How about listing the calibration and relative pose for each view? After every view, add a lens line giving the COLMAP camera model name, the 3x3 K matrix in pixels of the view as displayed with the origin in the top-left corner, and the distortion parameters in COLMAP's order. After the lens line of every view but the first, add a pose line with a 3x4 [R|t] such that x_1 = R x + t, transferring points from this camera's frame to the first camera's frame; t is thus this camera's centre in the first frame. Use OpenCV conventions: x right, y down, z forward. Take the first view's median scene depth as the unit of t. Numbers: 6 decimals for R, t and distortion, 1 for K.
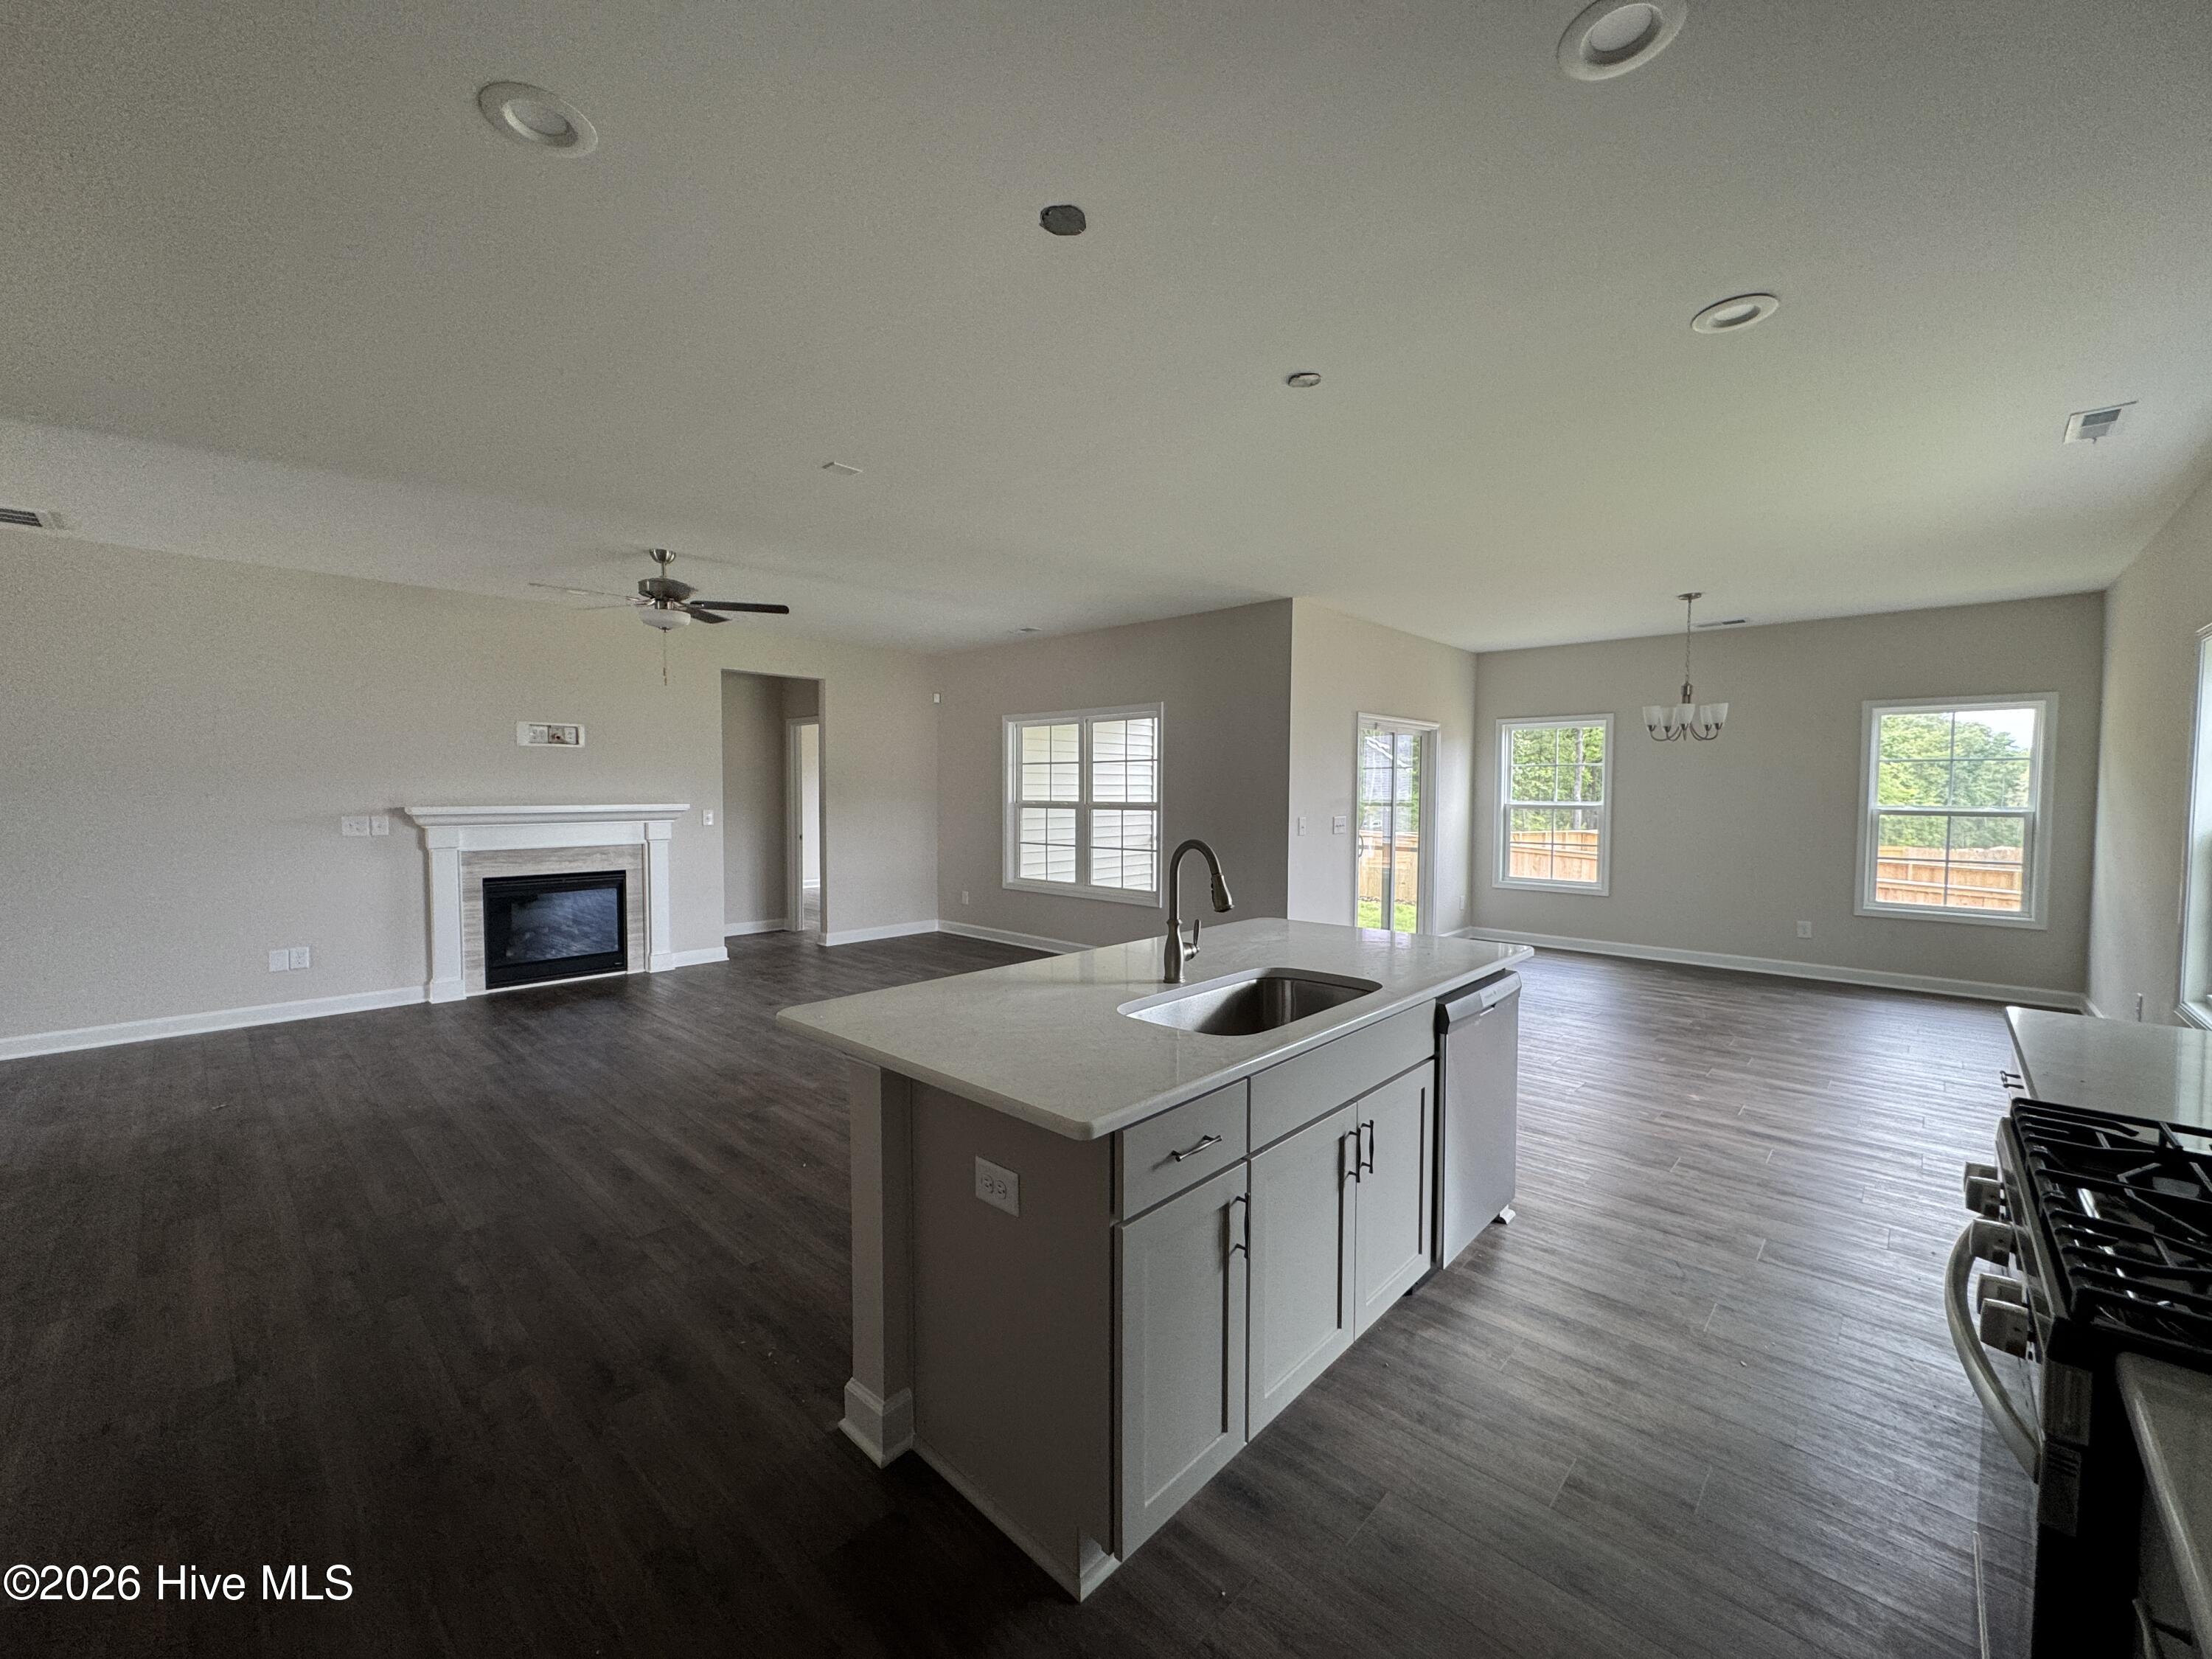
lens RADIAL K [[876.8, 0, 1102.8], [0, 876.8, 825.5], [0, 0, 1]] dist [-0.002919, 0.000249]
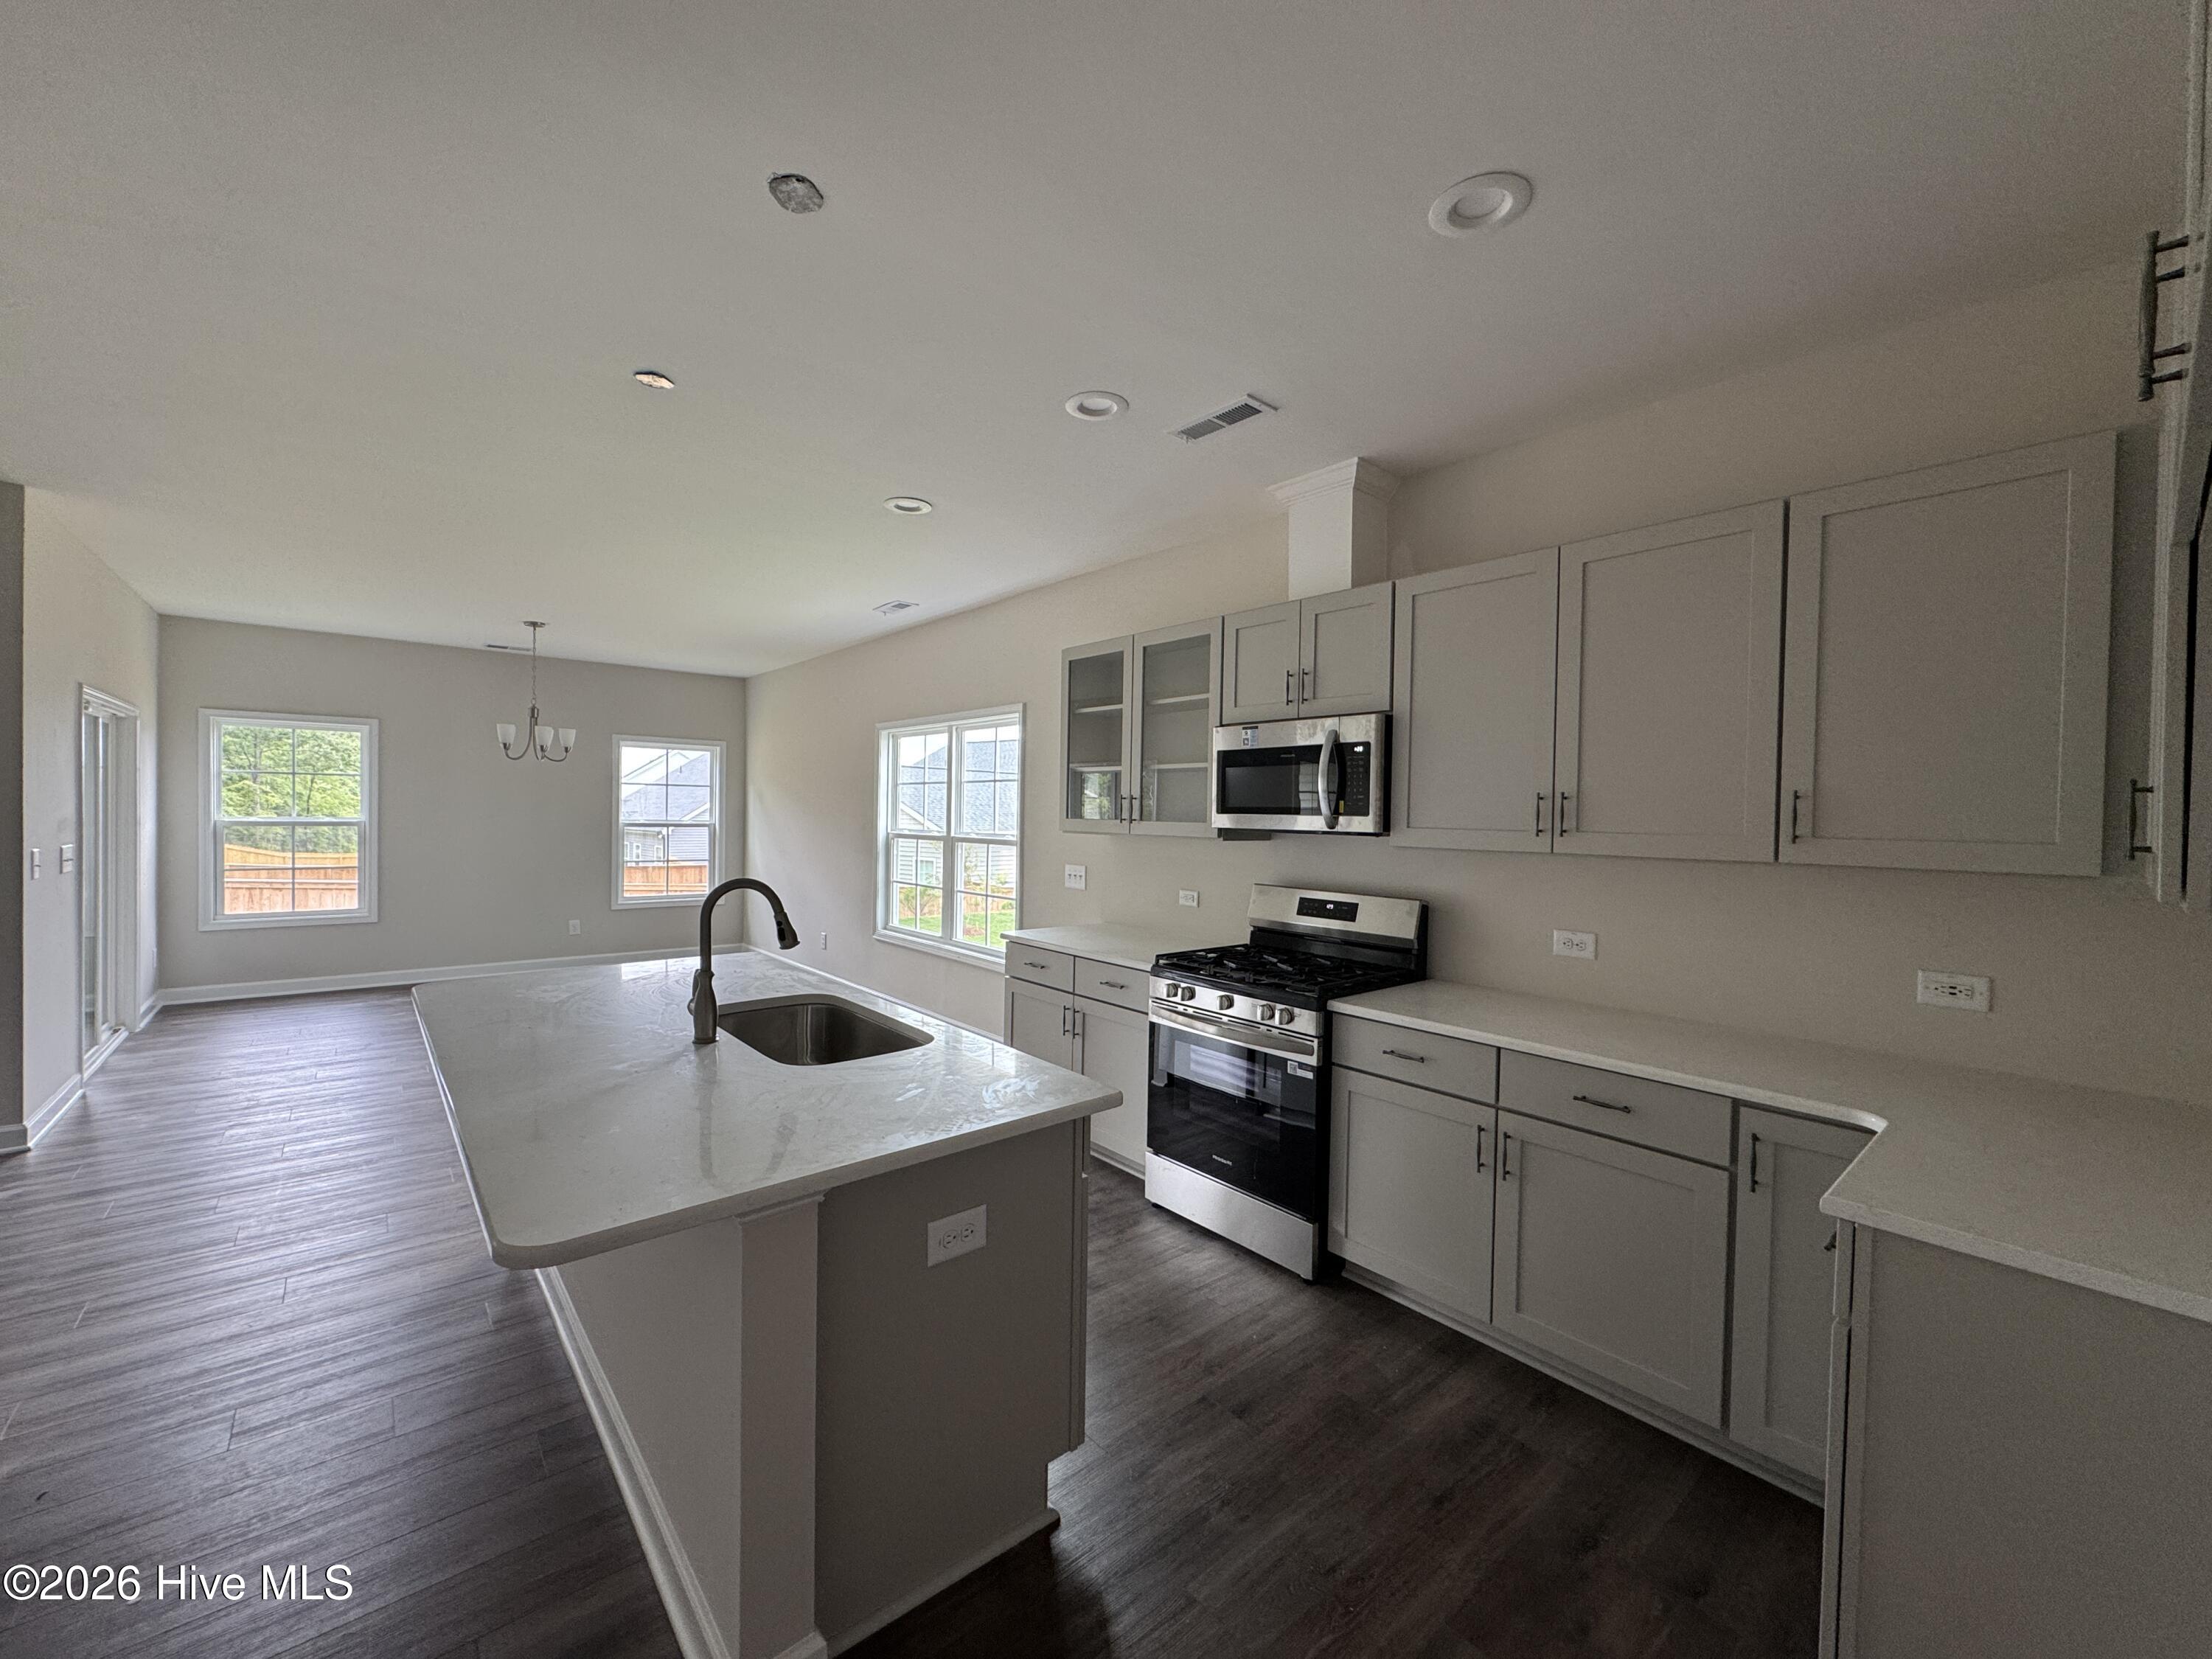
lens RADIAL K [[876.8, 0, 1099.5], [0, 876.8, 835.9], [0, 0, 1]] dist [-0.002919, 0.000249]
pose [[0.109727, -0.025635, 0.993631, -0.310259], [0.023899, 0.999446, 0.023146, -0.014594], [-0.993674, 0.021207, 0.110279, 0.212079]]
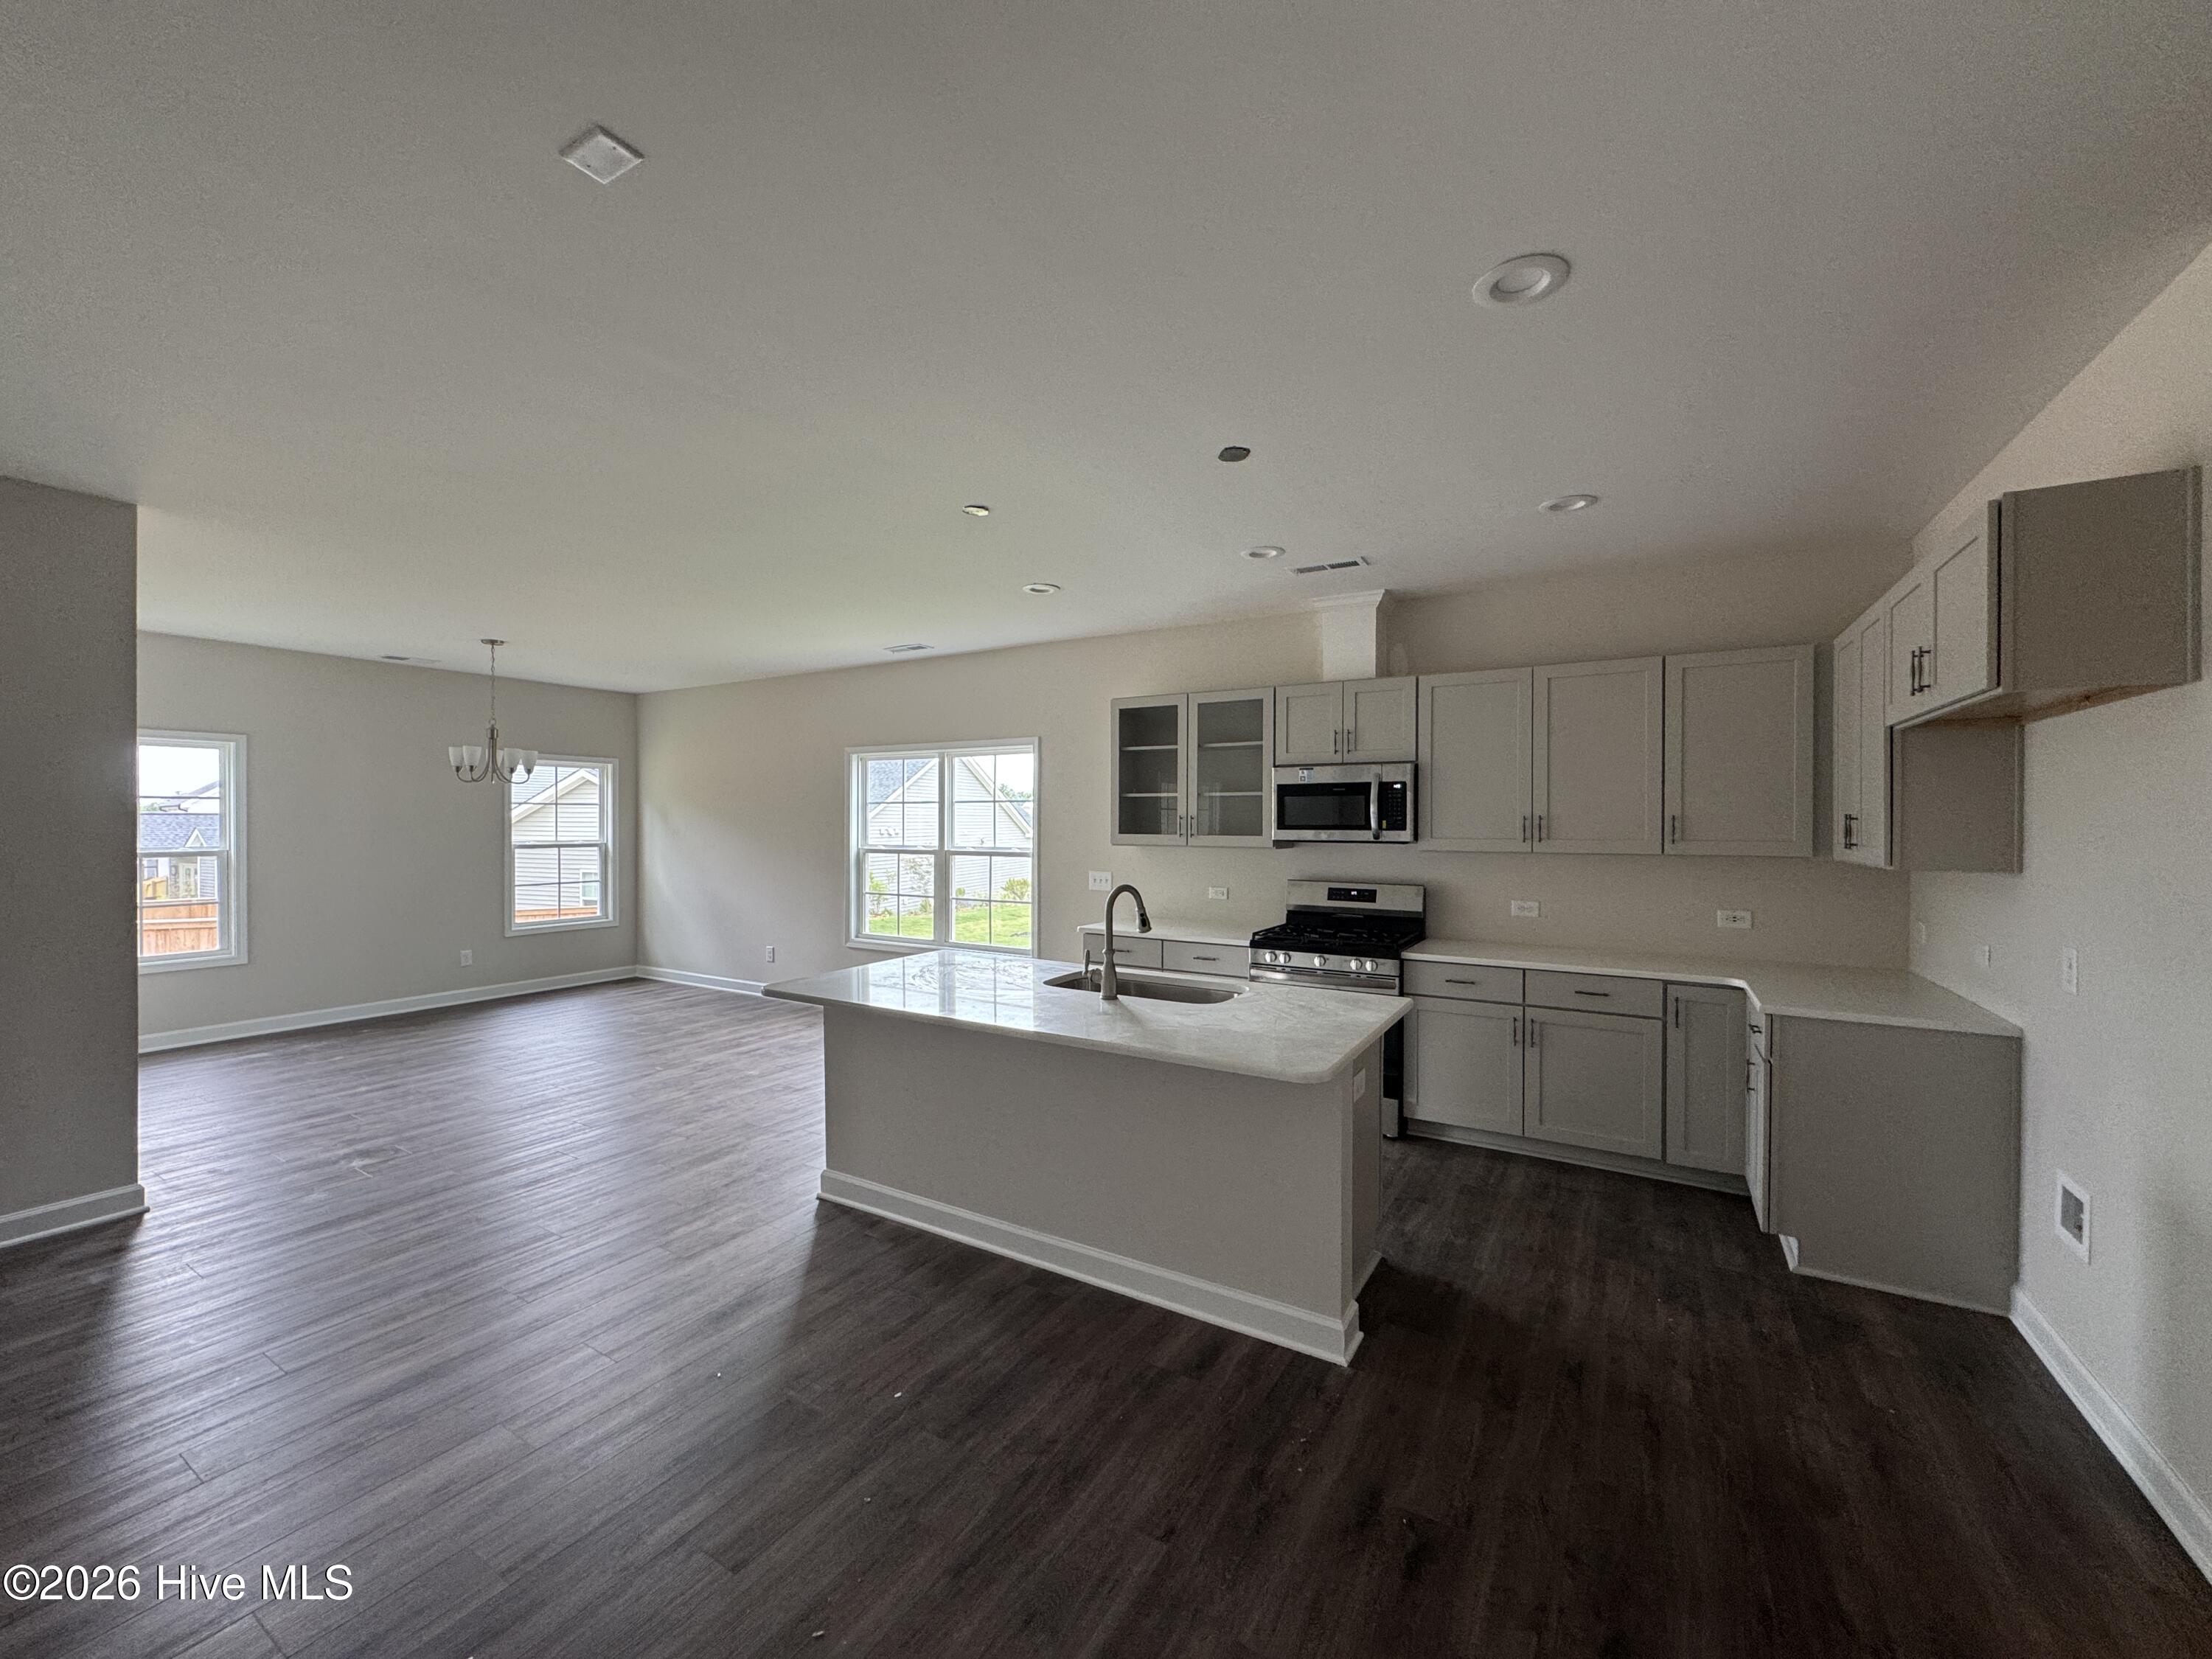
lens RADIAL K [[876.8, 0, 1100.7], [0, 876.8, 835.9], [0, 0, 1]] dist [-0.002919, 0.000249]
pose [[-0.207606, -0.019418, 0.978020, -0.480271], [0.038121, 0.998883, 0.027924, -0.037074], [-0.977469, 0.043081, -0.206634, 0.527112]]
